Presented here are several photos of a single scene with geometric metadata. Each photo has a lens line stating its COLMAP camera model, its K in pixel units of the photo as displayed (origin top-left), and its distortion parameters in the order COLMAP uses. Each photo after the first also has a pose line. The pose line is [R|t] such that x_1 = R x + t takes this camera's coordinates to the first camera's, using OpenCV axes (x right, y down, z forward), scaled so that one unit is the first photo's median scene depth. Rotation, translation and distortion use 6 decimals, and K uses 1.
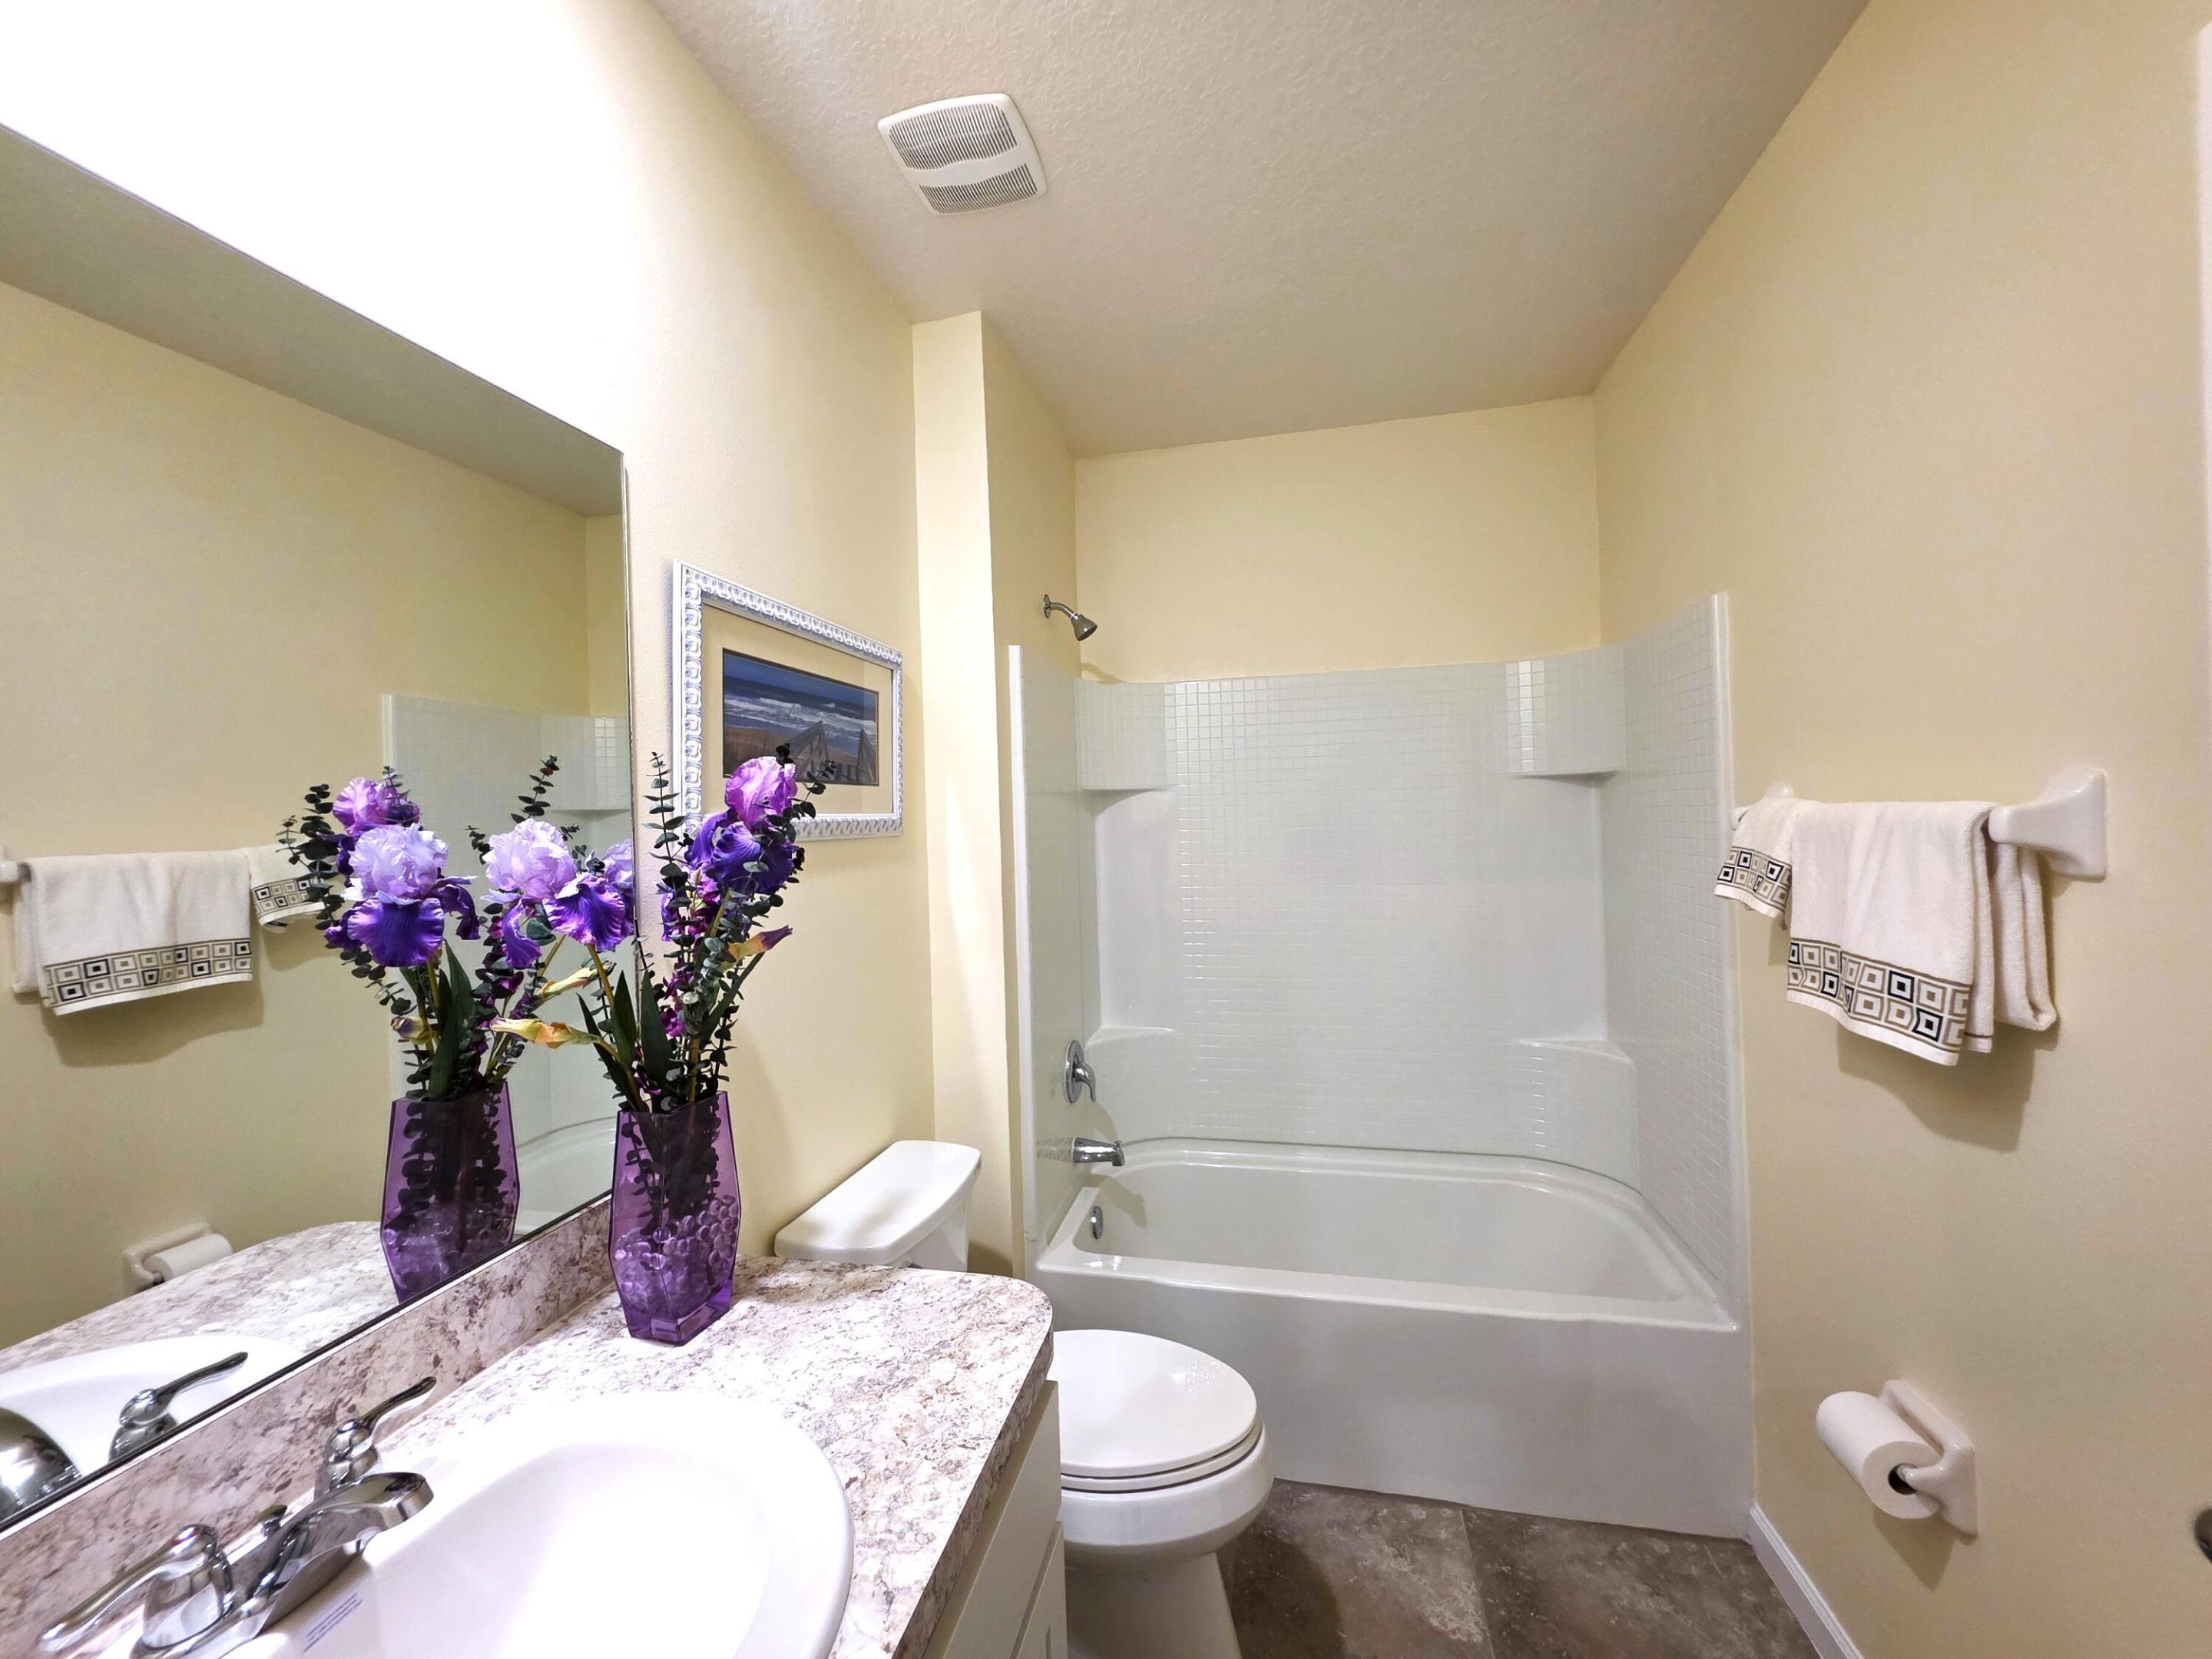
lens RADIAL K [[887.2, 0, 1101.1], [0, 887.2, 812.7], [0, 0, 1]] dist [-0.000016, 0.000652]
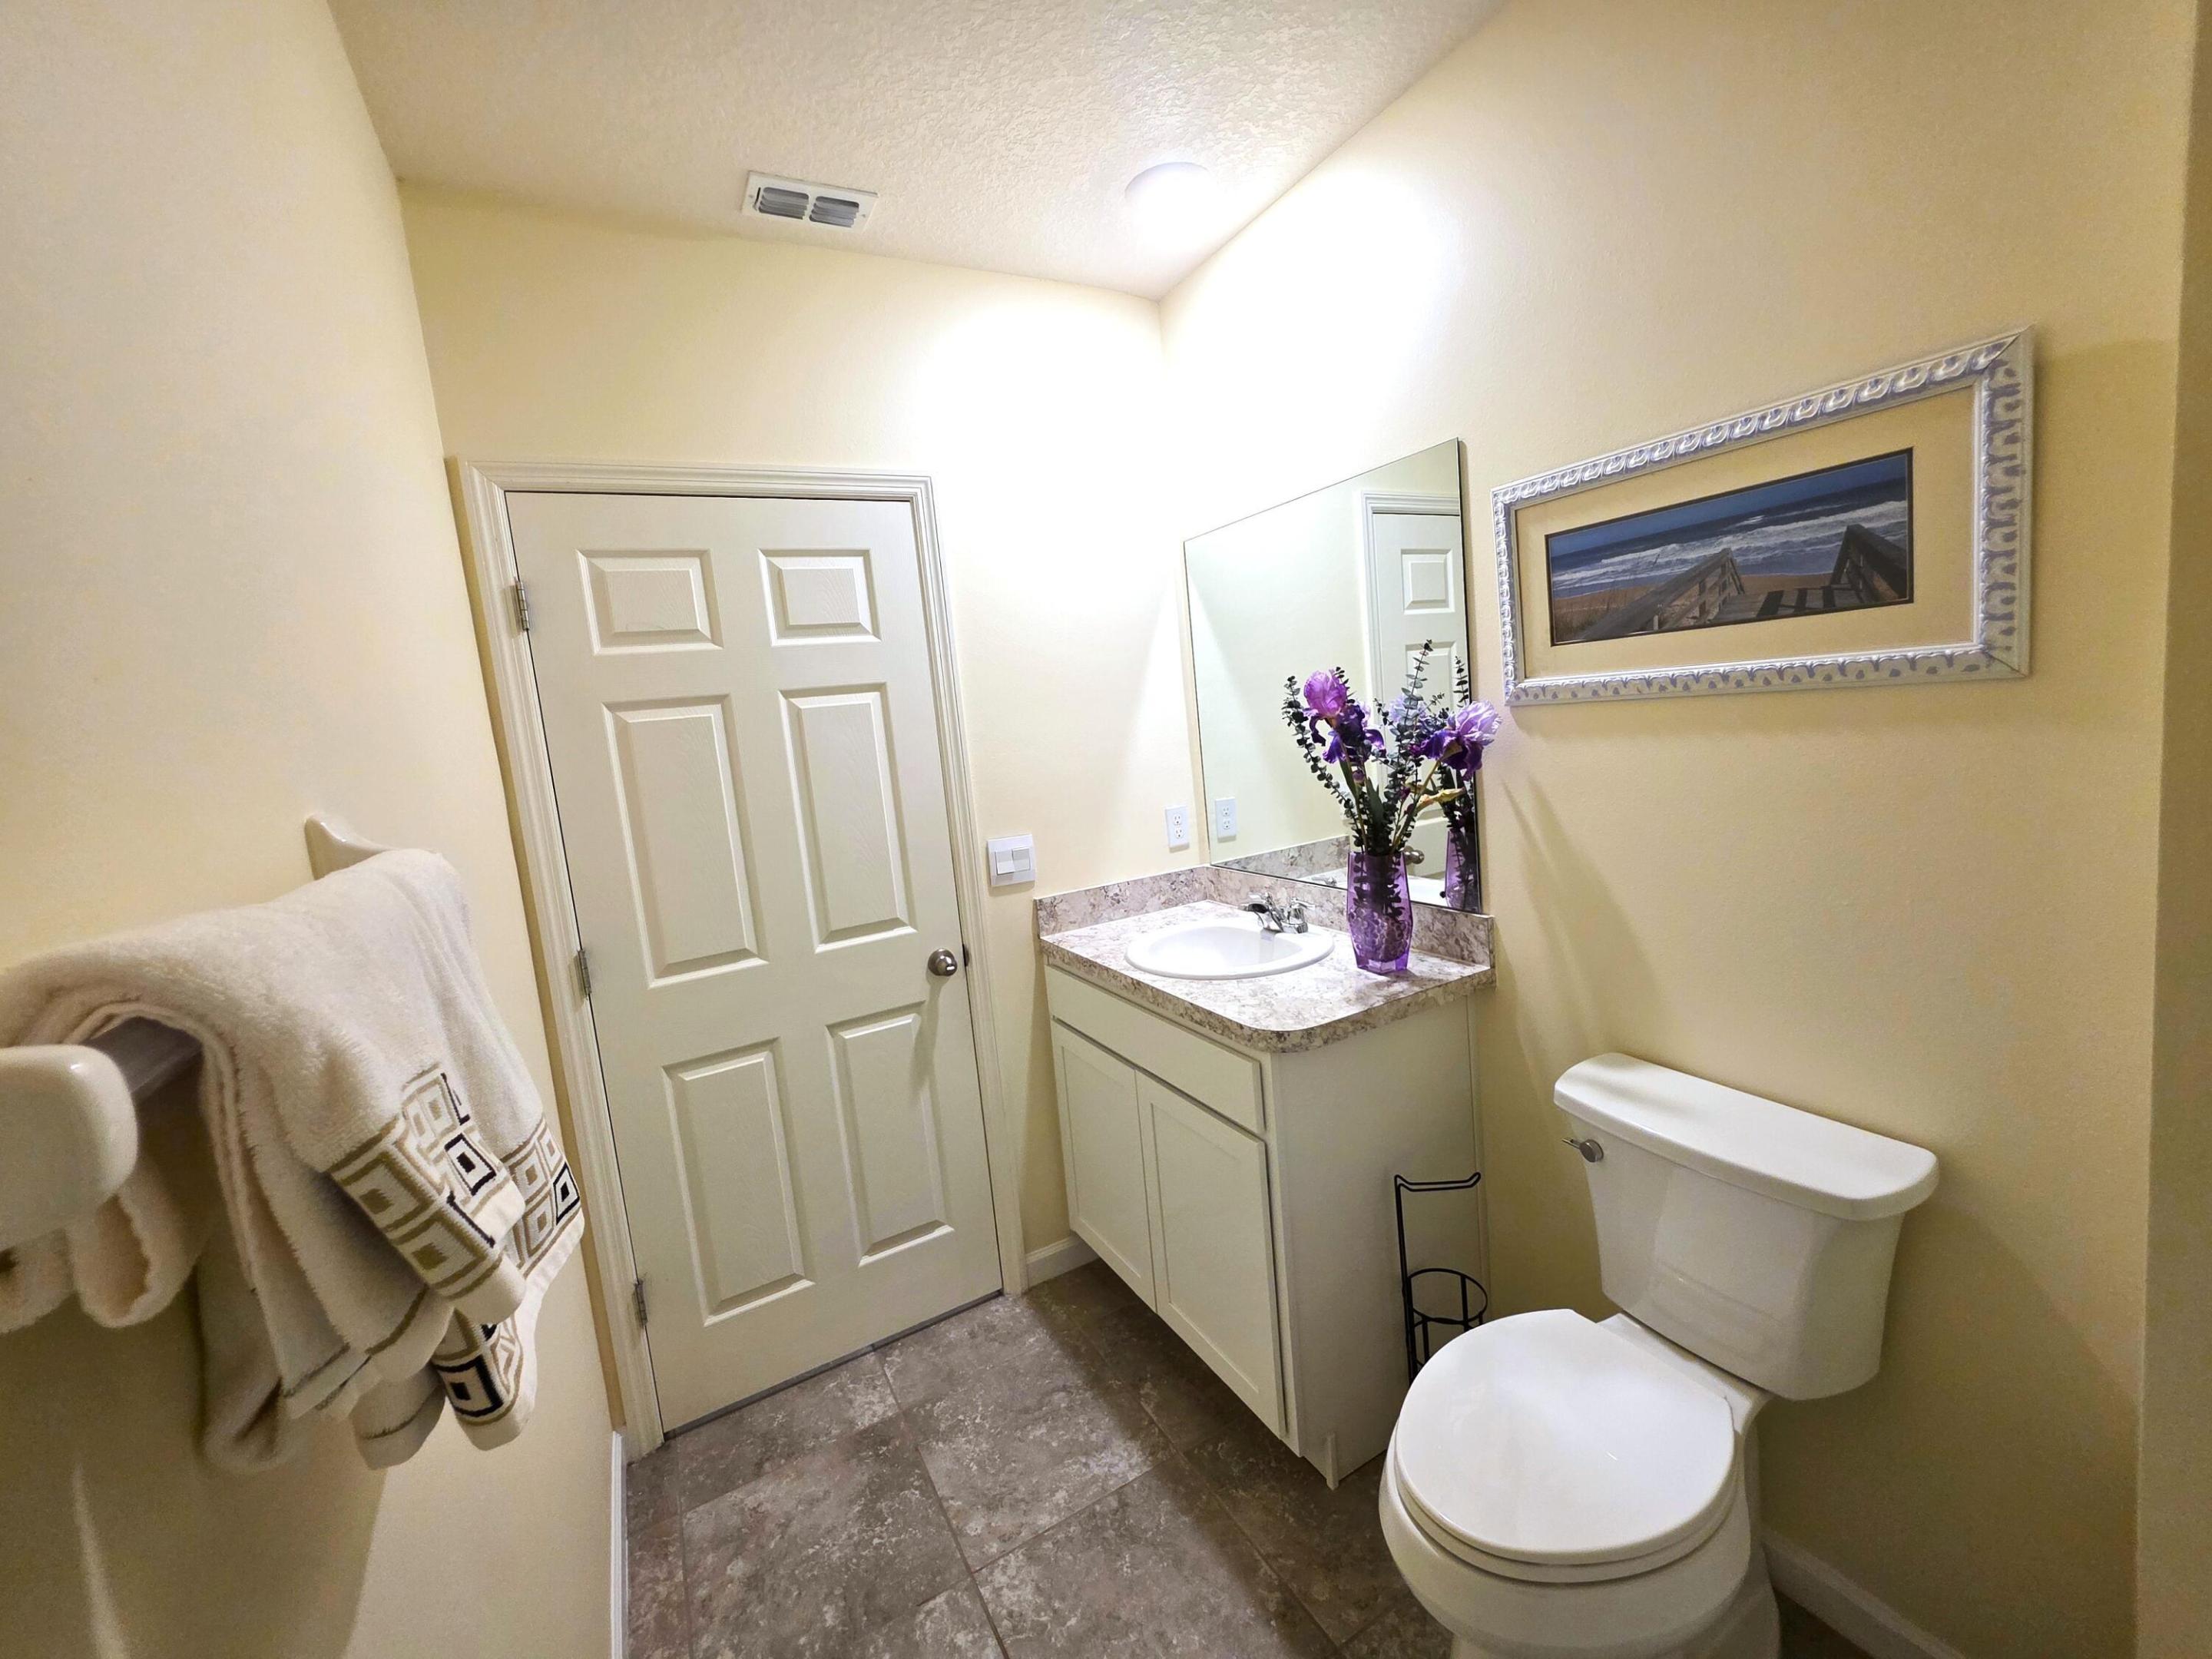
lens RADIAL K [[887.2, 0, 1101.1], [0, 887.2, 812.7], [0, 0, 1]] dist [-0.000016, 0.000652]
pose [[-0.744039, 0.175888, -0.644569, 1.006682], [0.121579, 0.984263, 0.128241, -0.055197], [0.656981, 0.017050, -0.753714, 1.813339]]
